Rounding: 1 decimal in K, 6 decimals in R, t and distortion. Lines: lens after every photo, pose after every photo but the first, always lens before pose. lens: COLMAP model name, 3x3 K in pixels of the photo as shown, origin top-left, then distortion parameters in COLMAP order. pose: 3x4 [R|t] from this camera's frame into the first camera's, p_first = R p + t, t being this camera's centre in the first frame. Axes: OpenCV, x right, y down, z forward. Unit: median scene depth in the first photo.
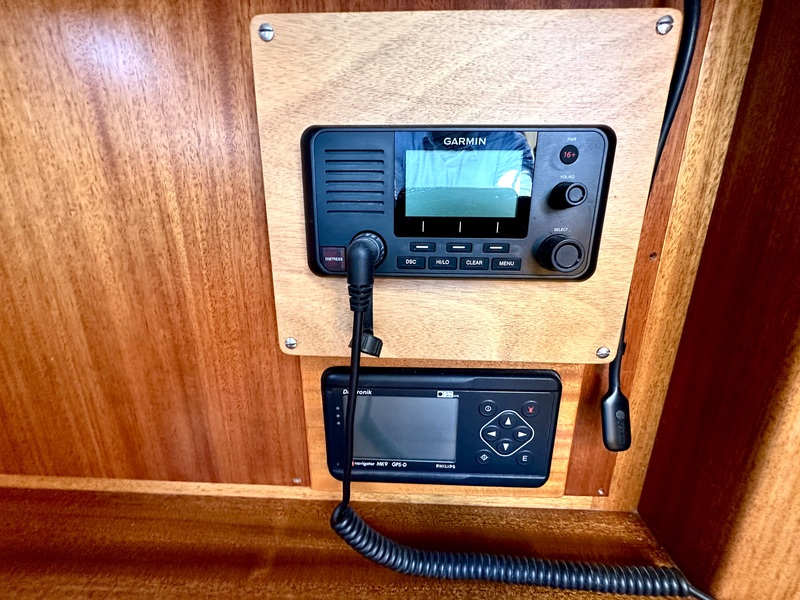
lens RADIAL K [[322.9, 0, 400.0], [0, 322.9, 300.0], [0, 0, 1]] dist [0.000486, 0.000126]
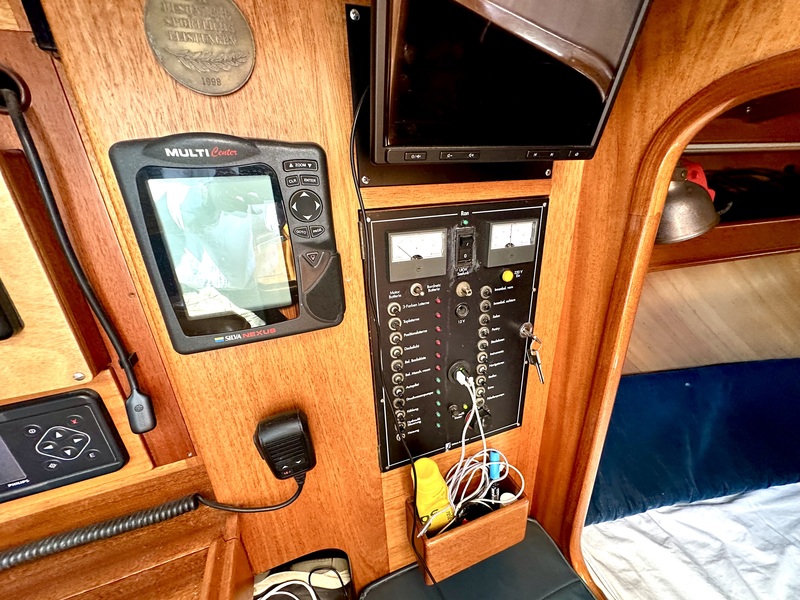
lens RADIAL K [[322.9, 0, 400.0], [0, 322.9, 300.0], [0, 0, 1]] dist [0.000486, 0.000126]
pose [[0.917970, -0.181325, 0.352777, 1.187883], [0.143018, 0.980876, 0.132013, -0.116755], [-0.369968, -0.070730, 0.926348, -0.621038]]
